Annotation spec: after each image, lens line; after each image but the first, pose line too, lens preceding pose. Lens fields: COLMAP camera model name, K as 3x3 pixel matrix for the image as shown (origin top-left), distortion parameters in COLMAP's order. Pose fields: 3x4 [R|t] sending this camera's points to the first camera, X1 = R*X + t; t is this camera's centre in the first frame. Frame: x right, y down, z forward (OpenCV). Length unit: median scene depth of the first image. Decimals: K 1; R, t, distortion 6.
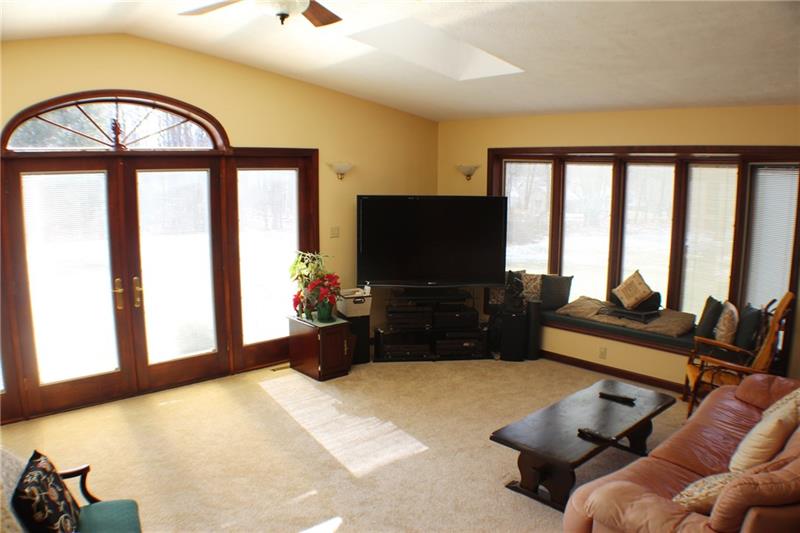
lens RADIAL K [[601.6, 0, 397.7], [0, 601.6, 265.4], [0, 0, 1]] dist [-0.225067, 0.126600]
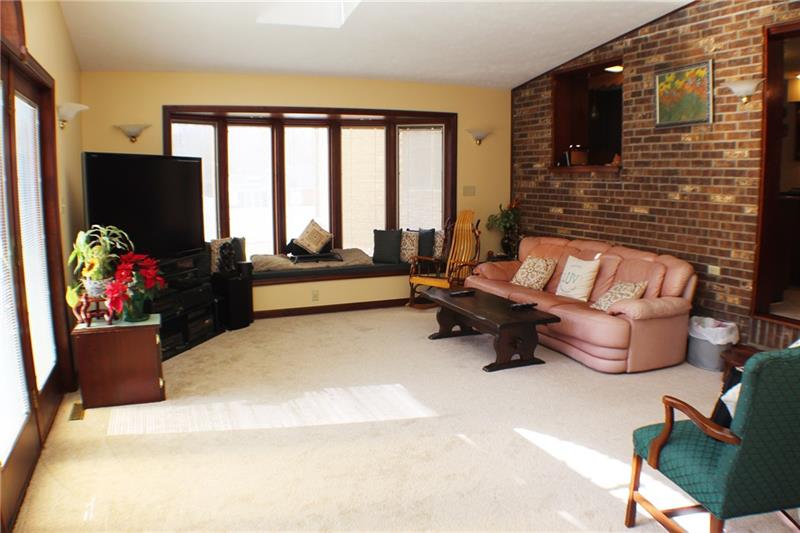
lens RADIAL K [[601.6, 0, 397.7], [0, 601.6, 265.4], [0, 0, 1]] dist [-0.225067, 0.126600]
pose [[0.332785, -0.143028, 0.932093, -0.662145], [0.149375, 0.983947, 0.097654, 0.007883], [-0.931097, 0.106734, 0.348807, 0.473616]]
